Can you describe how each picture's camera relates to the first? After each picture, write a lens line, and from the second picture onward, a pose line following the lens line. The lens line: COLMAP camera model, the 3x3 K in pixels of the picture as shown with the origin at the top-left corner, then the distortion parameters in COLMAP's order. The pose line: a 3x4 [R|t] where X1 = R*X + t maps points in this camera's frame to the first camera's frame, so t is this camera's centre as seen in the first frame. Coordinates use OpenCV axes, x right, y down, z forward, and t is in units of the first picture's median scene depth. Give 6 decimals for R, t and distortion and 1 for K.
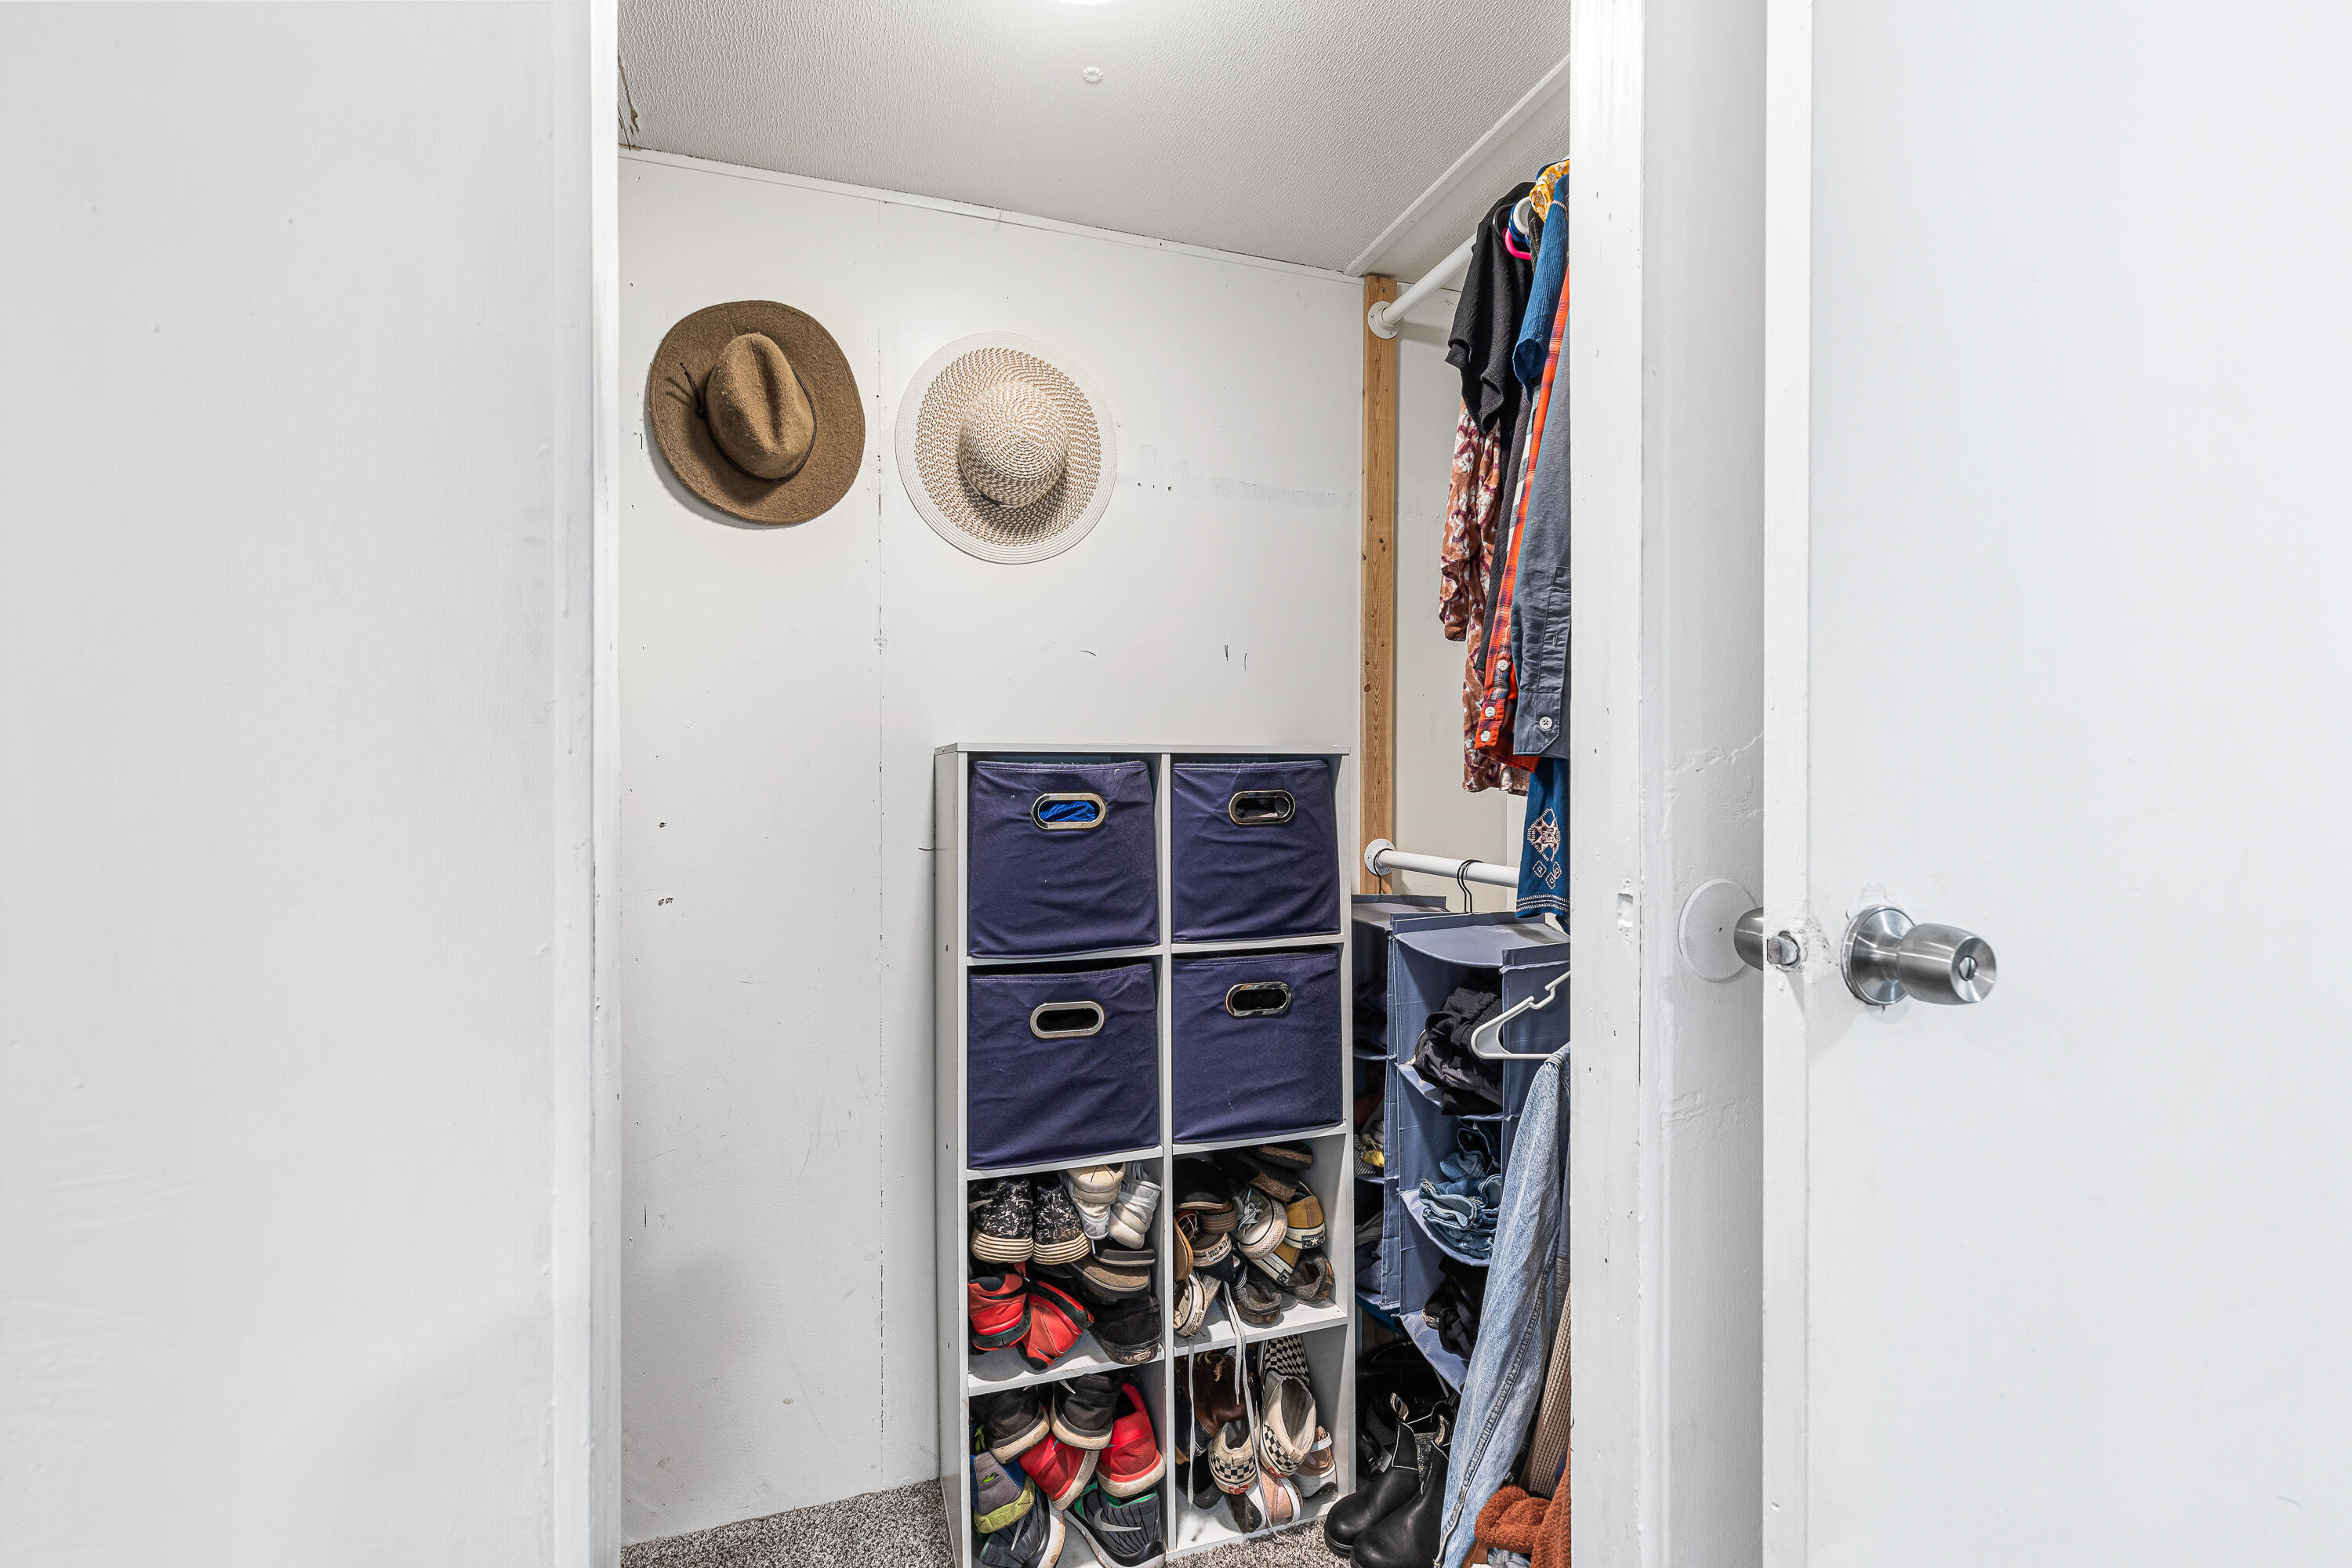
lens RADIAL K [[1076.1, 0, 1181.1], [0, 1076.1, 757.8], [0, 0, 1]] dist [0.011953, -0.000768]
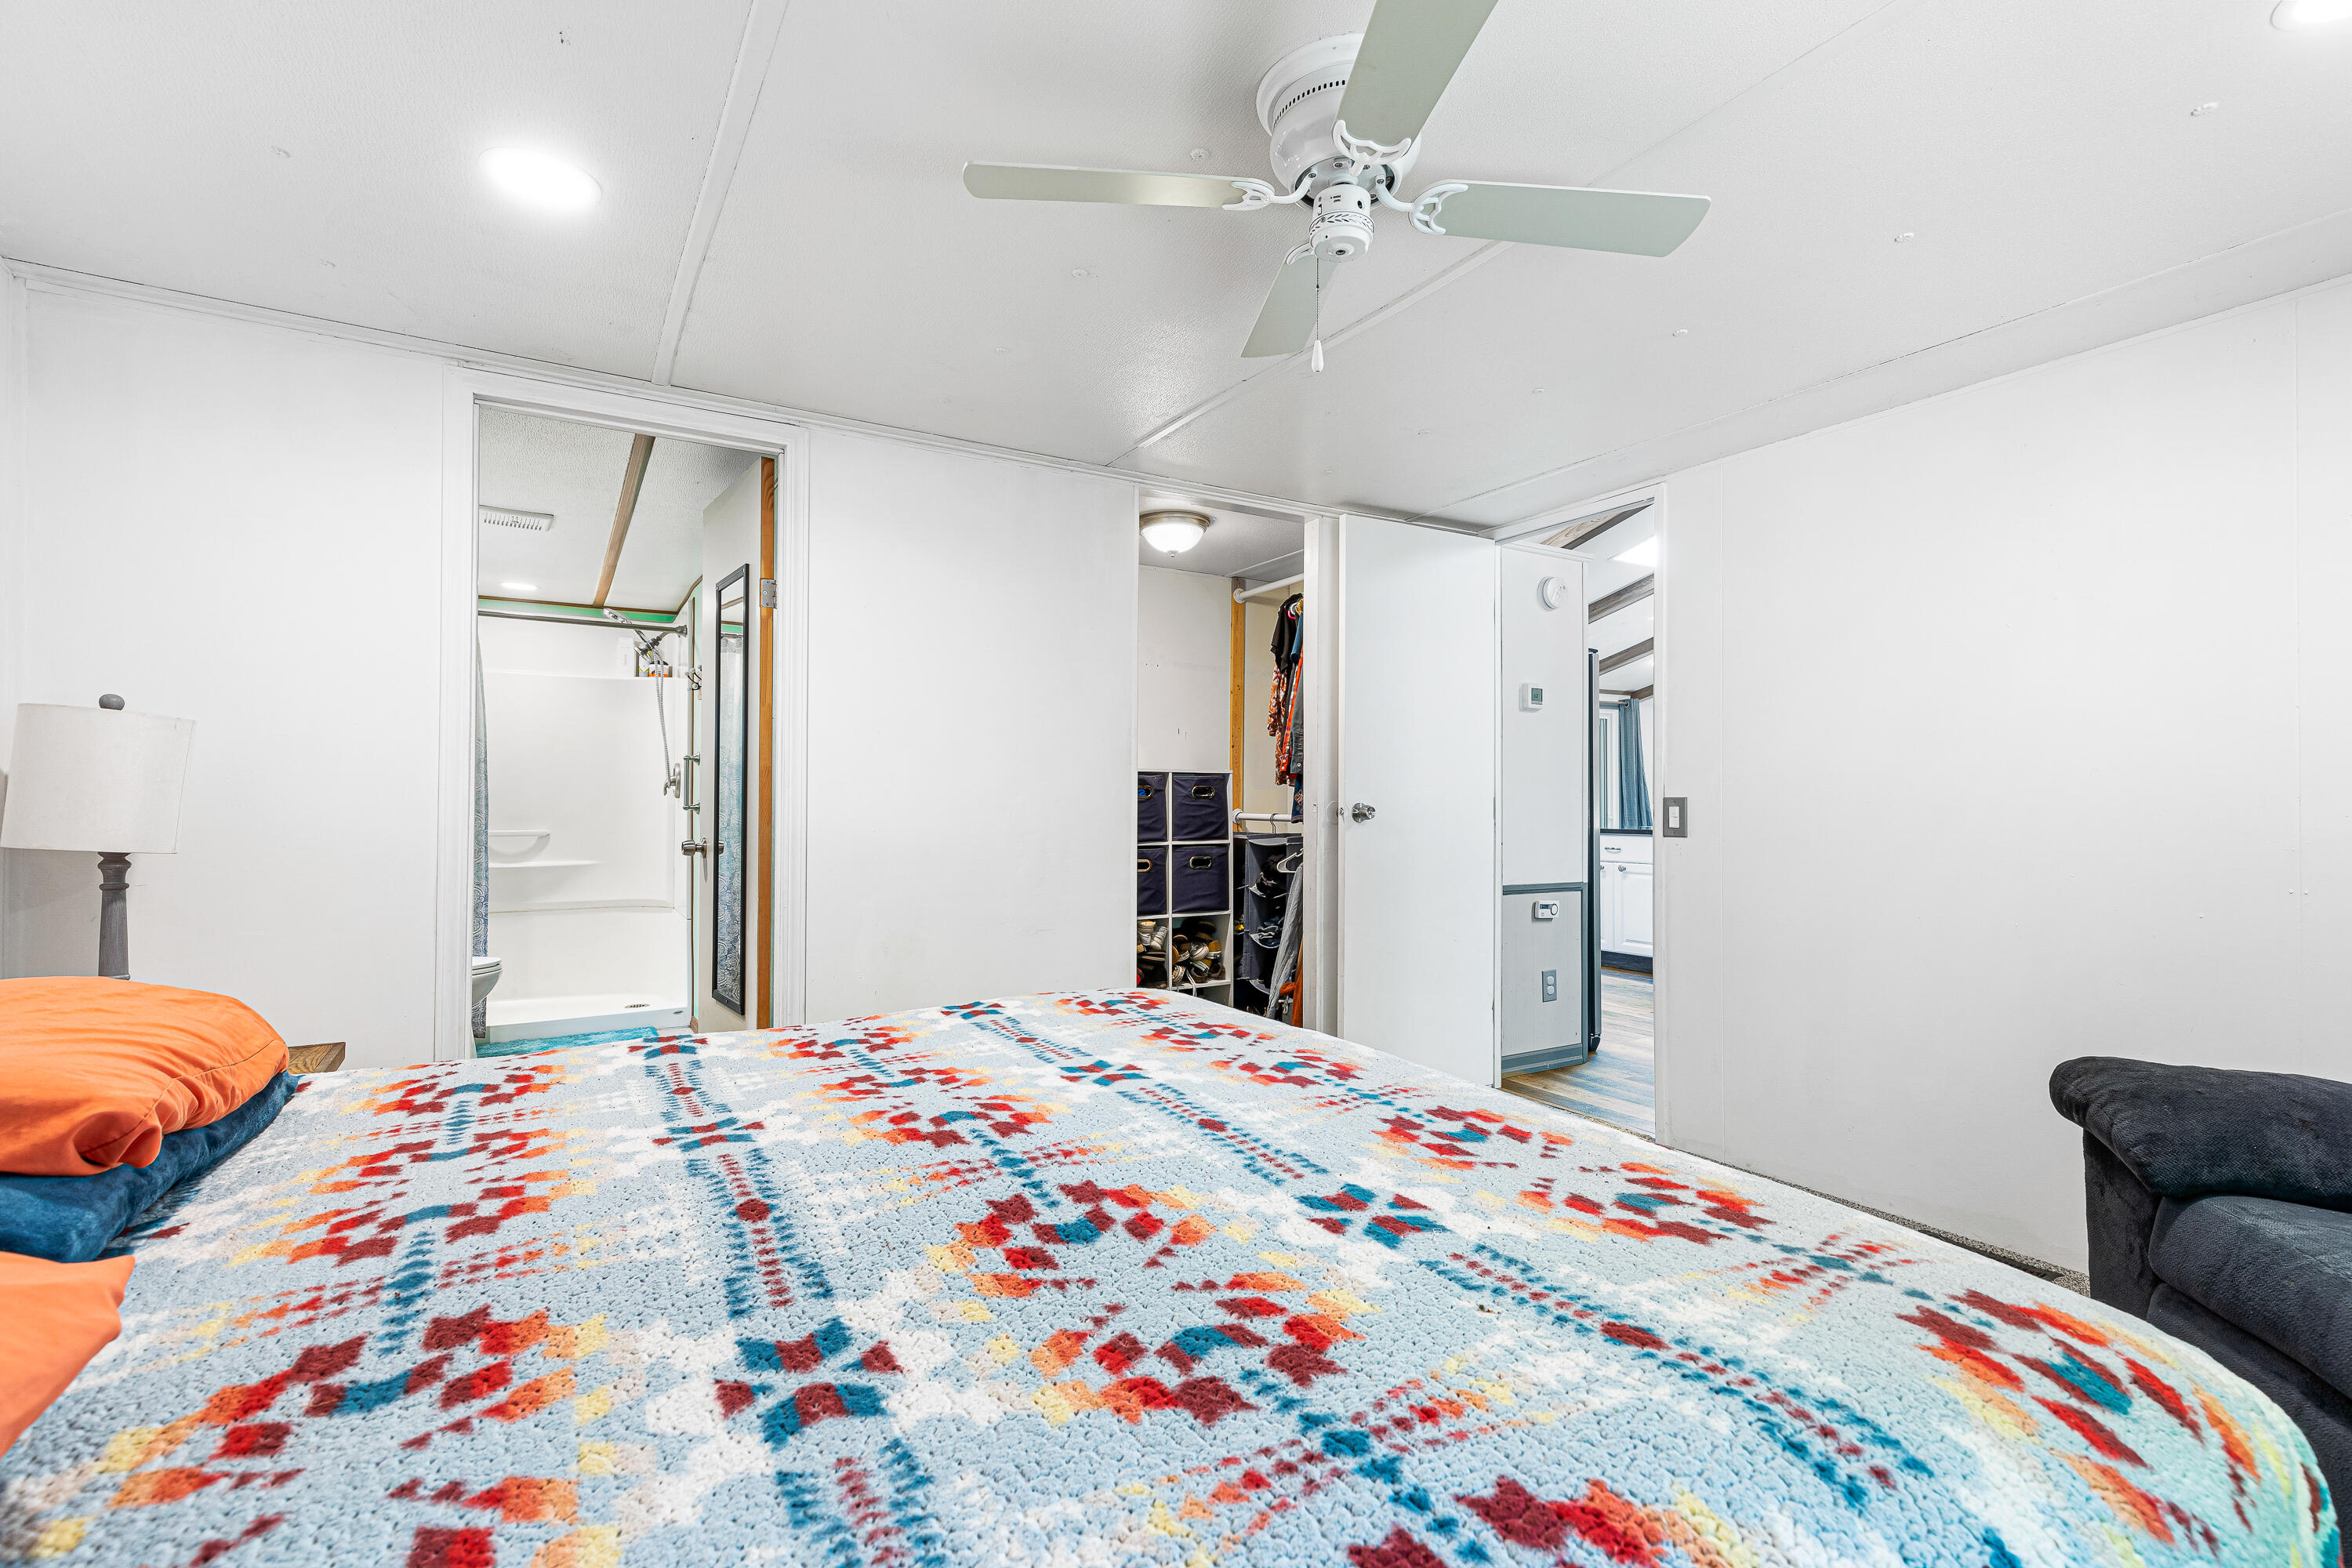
lens RADIAL K [[1076.1, 0, 1181.1], [0, 1076.1, 757.8], [0, 0, 1]] dist [0.011953, -0.000768]
pose [[0.980521, 0.009670, 0.196174, -0.531101], [-0.005567, 0.999754, -0.021454, 0.017194], [-0.196333, 0.019944, 0.980334, -1.725790]]
